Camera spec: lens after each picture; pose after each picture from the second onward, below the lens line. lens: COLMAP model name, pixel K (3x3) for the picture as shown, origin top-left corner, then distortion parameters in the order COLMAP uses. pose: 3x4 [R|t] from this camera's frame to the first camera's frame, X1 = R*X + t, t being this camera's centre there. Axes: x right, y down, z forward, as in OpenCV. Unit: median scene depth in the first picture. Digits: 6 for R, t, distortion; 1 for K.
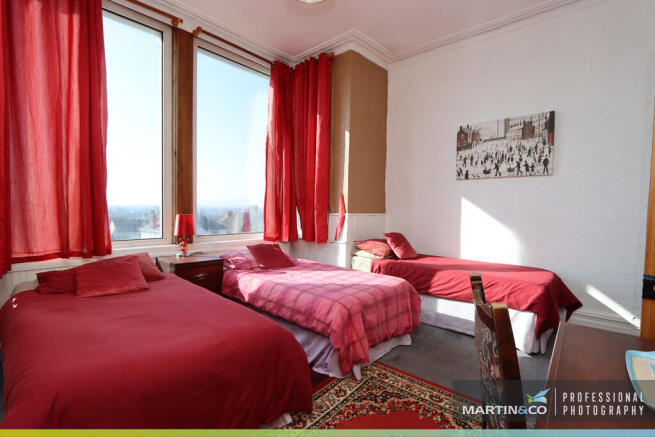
lens RADIAL K [[308.8, 0, 327.5], [0, 308.8, 218.5], [0, 0, 1]] dist [-0.001513, -0.000136]
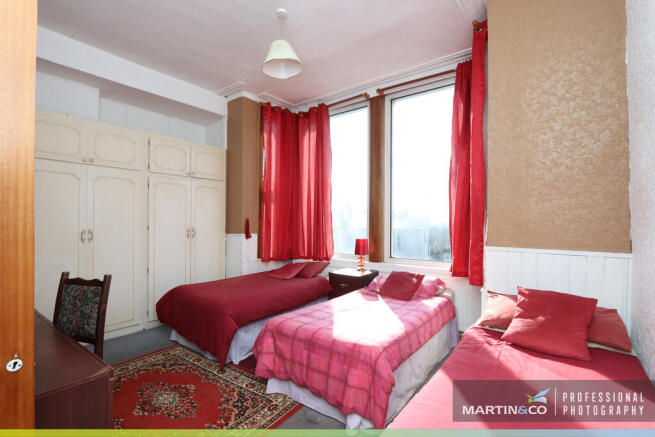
lens RADIAL K [[308.8, 0, 327.5], [0, 308.8, 218.5], [0, 0, 1]] dist [-0.001513, -0.000136]
pose [[0.069884, -0.025407, -0.997231, 1.088826], [-0.036212, 0.998952, -0.027988, -0.071295], [0.996898, 0.038068, 0.068891, 0.981131]]
